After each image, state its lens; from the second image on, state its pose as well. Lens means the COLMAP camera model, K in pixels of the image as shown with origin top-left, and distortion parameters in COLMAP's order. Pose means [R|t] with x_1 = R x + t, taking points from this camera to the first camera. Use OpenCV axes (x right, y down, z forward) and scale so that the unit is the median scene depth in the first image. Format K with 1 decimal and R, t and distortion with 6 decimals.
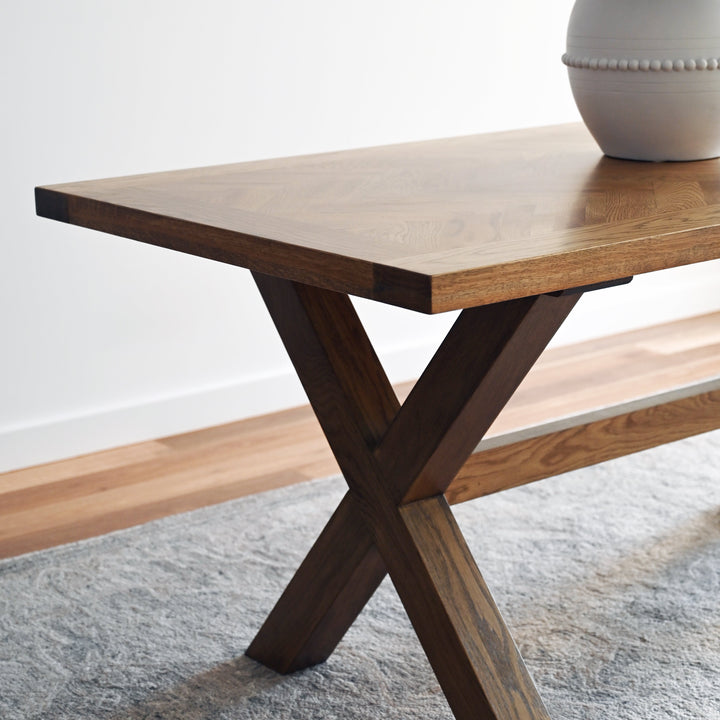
lens RADIAL K [[1785.5, 0, 370.3], [0, 1785.5, 332.8], [0, 0, 1]] dist [0.009437, -0.039097]
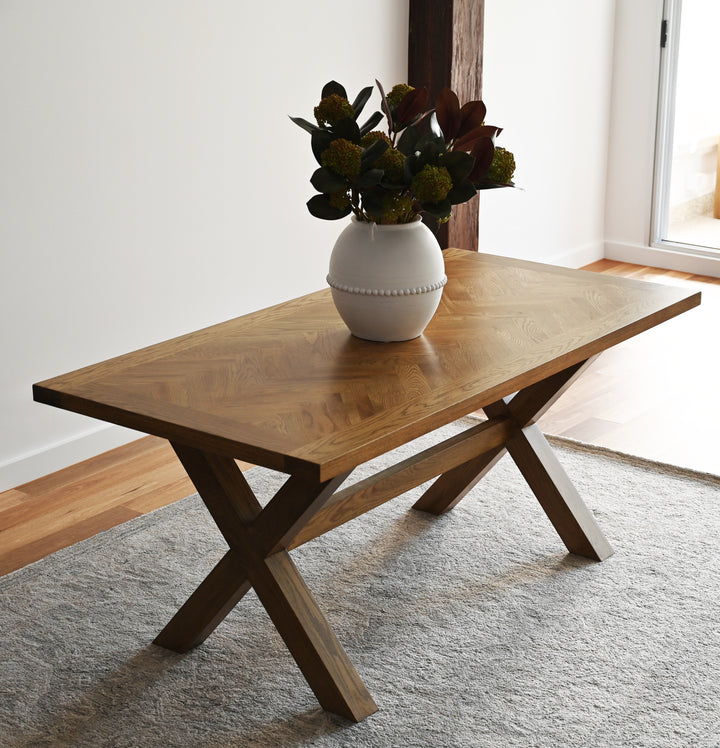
lens RADIAL K [[1665.6, 0, 378.6], [0, 1665.6, 377.5], [0, 0, 1]] dist [0.003836, 0.074537]
pose [[0.966411, -0.057362, 0.250520, -0.244252], [0.037716, 0.995875, 0.082531, -0.188379], [-0.254220, -0.070310, 0.964587, -0.538445]]
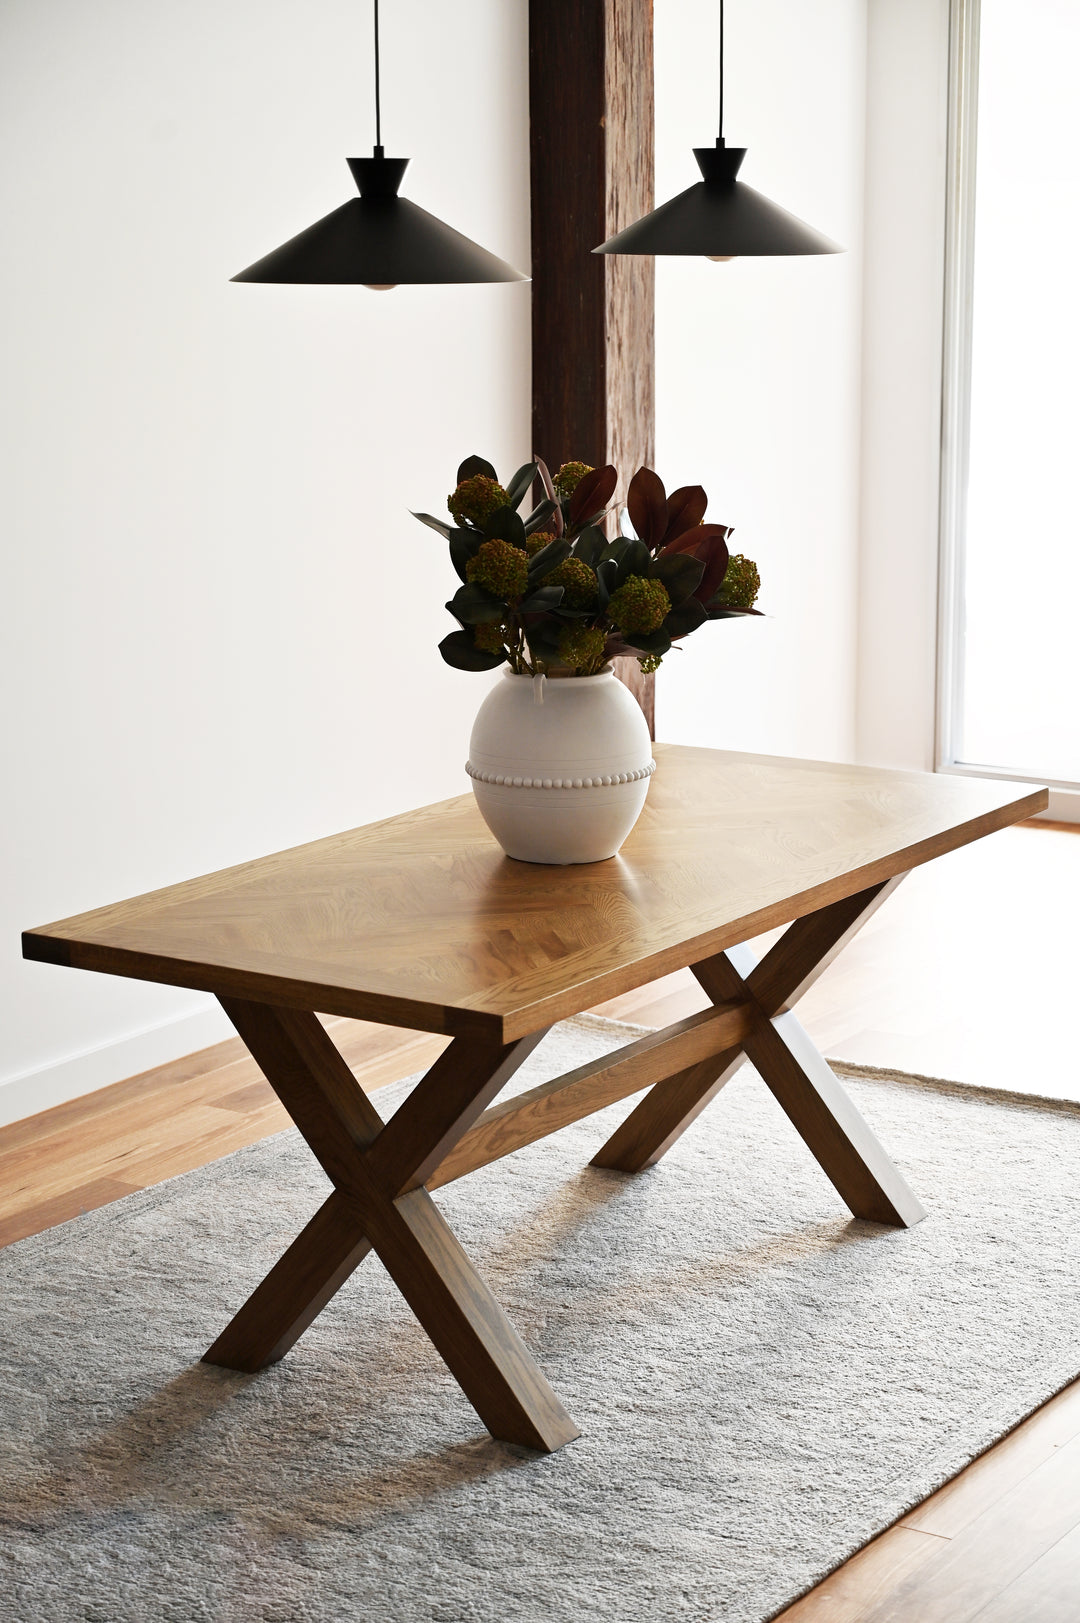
lens RADIAL K [[3189.9, 0, 540.0], [0, 3189.9, 811.5], [0, 0, 1]] dist [-0.001138, 0.031314]
pose [[0.950443, -0.057479, 0.305538, -0.432966], [0.064502, 0.997834, -0.012931, -0.100240], [-0.304133, 0.031998, 0.952092, -0.826800]]
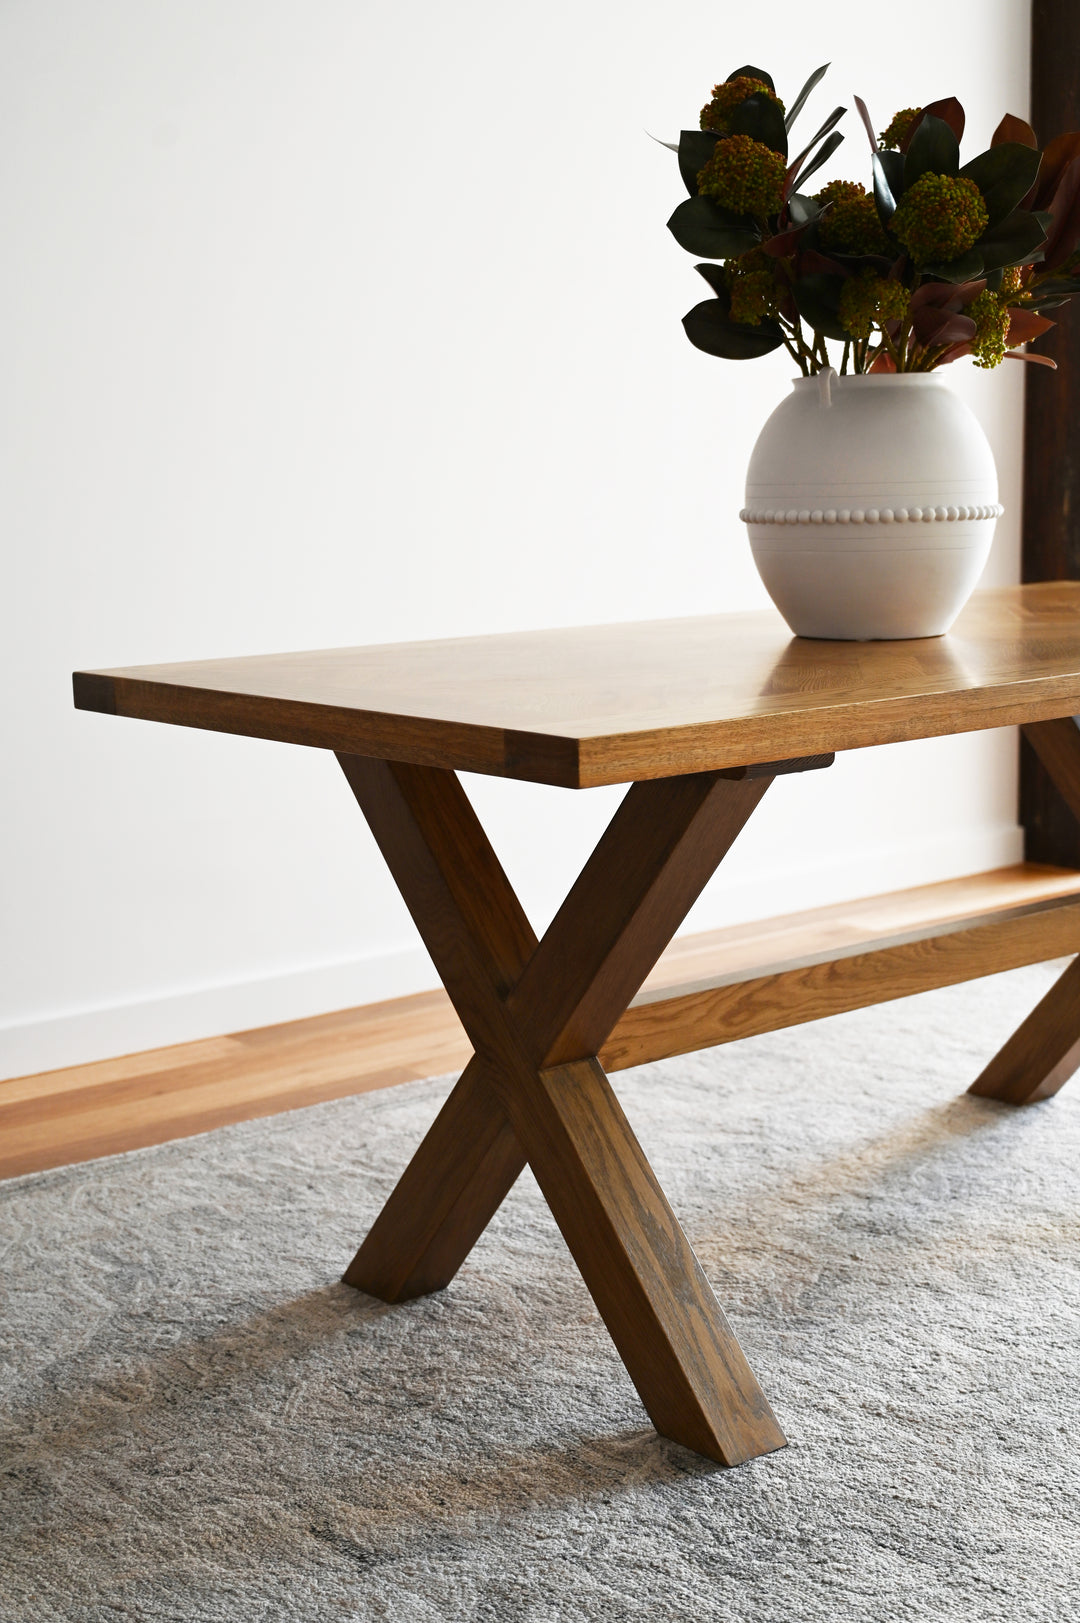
lens RADIAL K [[2269.5, 0, 532.9], [0, 2269.5, 812.2], [0, 0, 1]] dist [0.003278, 0.013083]
pose [[0.999862, -0.006880, 0.015133, -0.000830], [0.007908, 0.997587, -0.068981, 0.046584], [-0.014622, 0.069092, 0.997503, 0.003988]]
